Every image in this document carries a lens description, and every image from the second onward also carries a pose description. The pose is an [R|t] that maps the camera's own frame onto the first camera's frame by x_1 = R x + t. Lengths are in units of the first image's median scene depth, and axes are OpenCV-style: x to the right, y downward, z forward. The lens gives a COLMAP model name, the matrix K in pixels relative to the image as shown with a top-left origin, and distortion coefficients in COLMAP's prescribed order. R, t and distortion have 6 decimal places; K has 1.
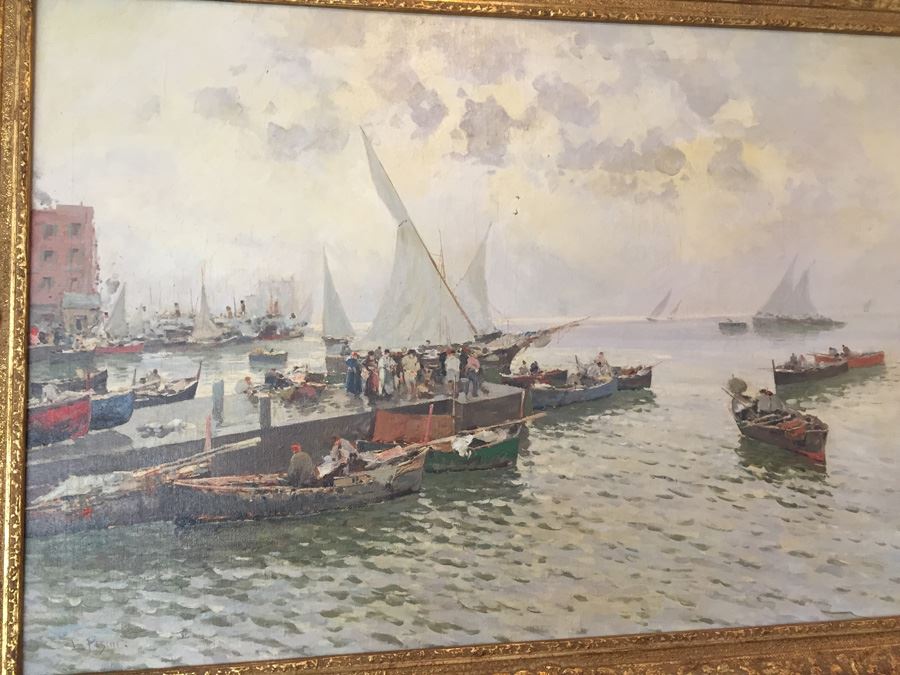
lens RADIAL K [[776.5, 0, 450.0], [0, 776.5, 337.5], [0, 0, 1]] dist [0.085014, -0.137348]
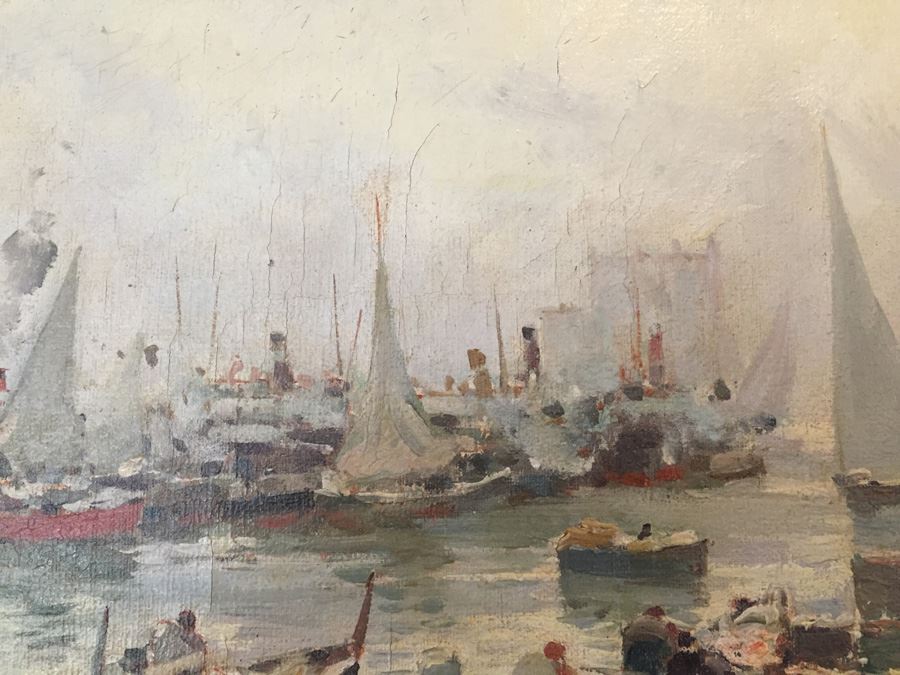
lens RADIAL K [[776.5, 0, 450.0], [0, 776.5, 337.5], [0, 0, 1]] dist [0.085014, -0.137348]
pose [[0.997690, 0.017523, -0.065631, -0.267749], [-0.019187, 0.999508, -0.024810, -0.036251], [0.065164, 0.026012, 0.997535, 0.726213]]
